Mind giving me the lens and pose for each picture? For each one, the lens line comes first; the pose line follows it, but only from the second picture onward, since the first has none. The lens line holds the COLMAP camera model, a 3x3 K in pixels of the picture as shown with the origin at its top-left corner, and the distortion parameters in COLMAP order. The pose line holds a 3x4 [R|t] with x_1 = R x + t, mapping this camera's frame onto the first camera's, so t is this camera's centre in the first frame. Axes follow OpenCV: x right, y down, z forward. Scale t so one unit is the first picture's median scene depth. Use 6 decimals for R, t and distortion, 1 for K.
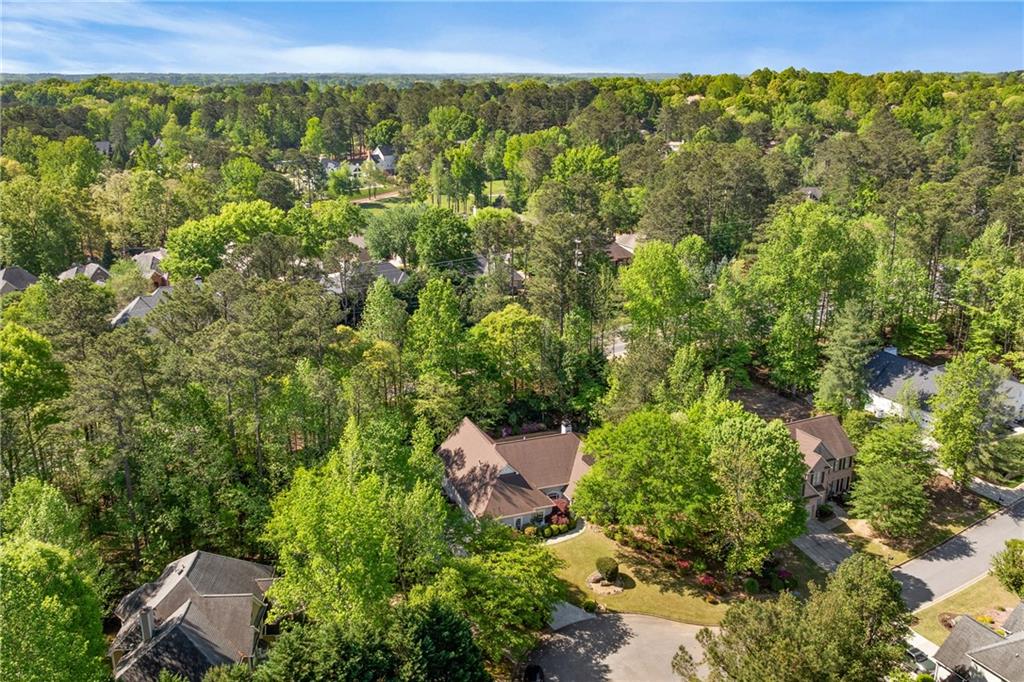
lens RADIAL K [[786.0, 0, 515.7], [0, 786.0, 292.1], [0, 0, 1]] dist [0.008071, -0.073080]
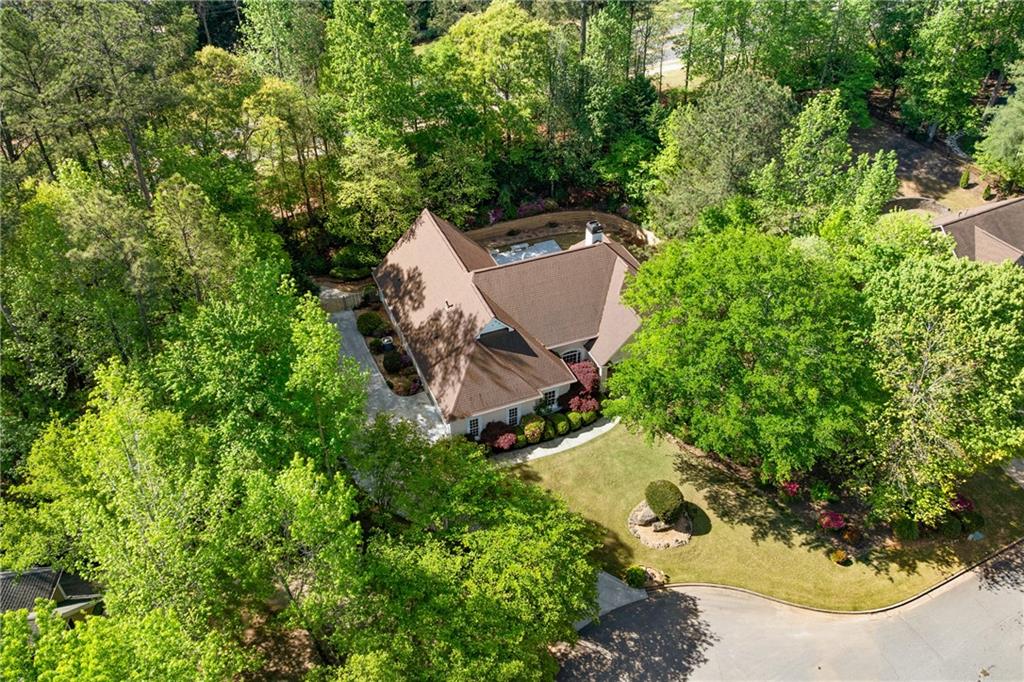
lens RADIAL K [[786.0, 0, 515.7], [0, 786.0, 292.1], [0, 0, 1]] dist [0.008071, -0.073080]
pose [[0.999920, -0.012117, -0.003575, 0.007901], [0.012524, 0.913537, 0.406562, -0.030917], [-0.001661, -0.406574, 0.913616, 0.487492]]
